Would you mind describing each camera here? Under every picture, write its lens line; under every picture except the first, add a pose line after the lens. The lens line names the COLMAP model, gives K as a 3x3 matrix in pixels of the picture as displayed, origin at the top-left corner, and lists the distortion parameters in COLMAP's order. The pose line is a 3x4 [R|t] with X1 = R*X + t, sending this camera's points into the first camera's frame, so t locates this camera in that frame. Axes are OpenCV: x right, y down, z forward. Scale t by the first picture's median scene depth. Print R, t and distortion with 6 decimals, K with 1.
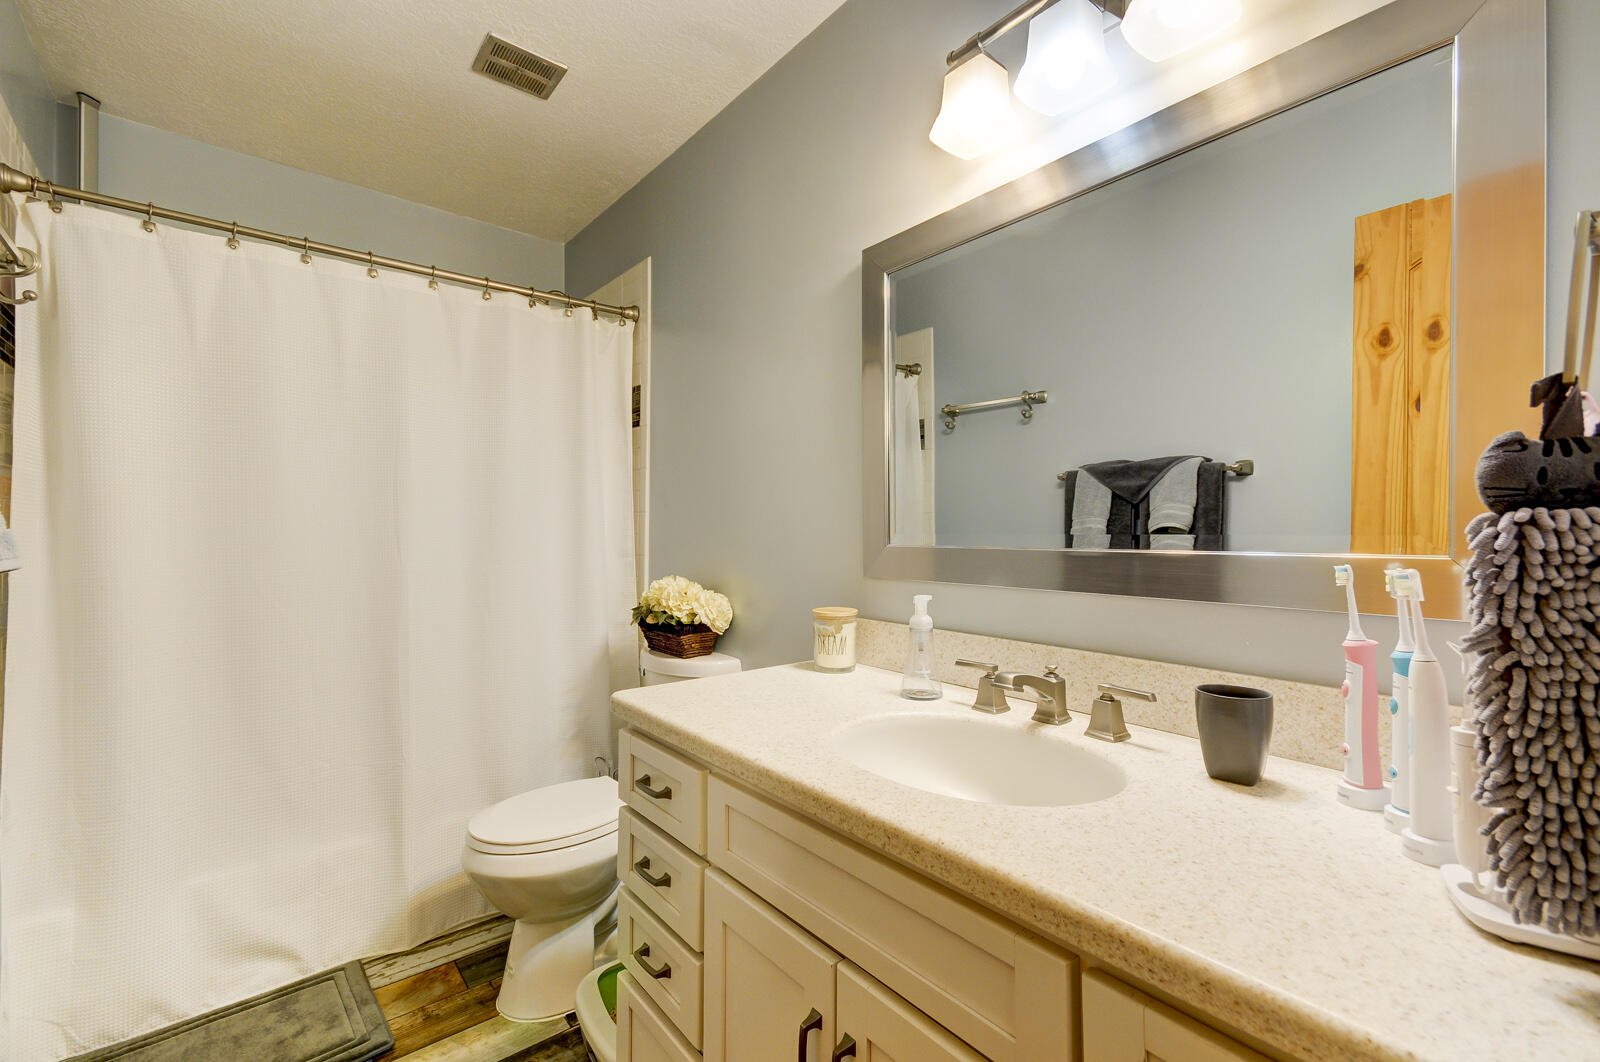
lens RADIAL K [[666.5, 0, 803.5], [0, 666.5, 529.5], [0, 0, 1]] dist [0.004655, -0.004300]
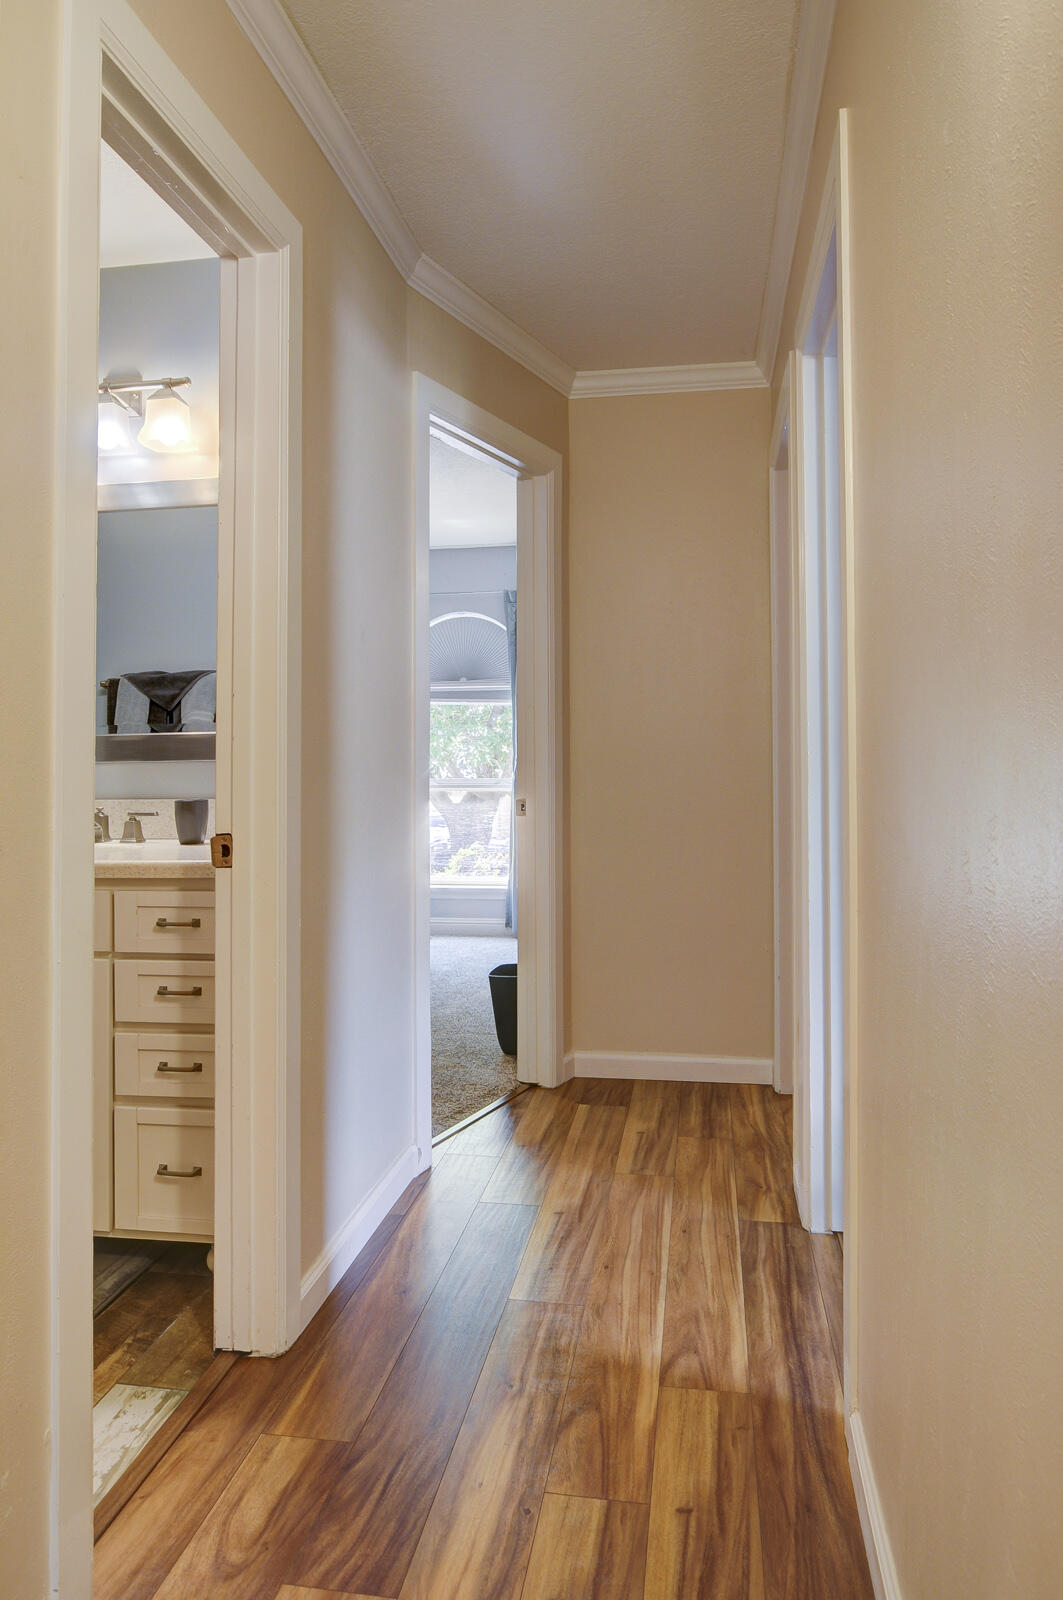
lens RADIAL K [[1153.3, 0, 533.2], [0, 1153.3, 745.2], [0, 0, 1]] dist [0.003048, 0.000437]
pose [[0.746827, 0.000725, 0.665019, -0.342769], [0.008960, 0.999898, -0.011153, 0.047187], [-0.664959, 0.014288, 0.746744, -0.871382]]
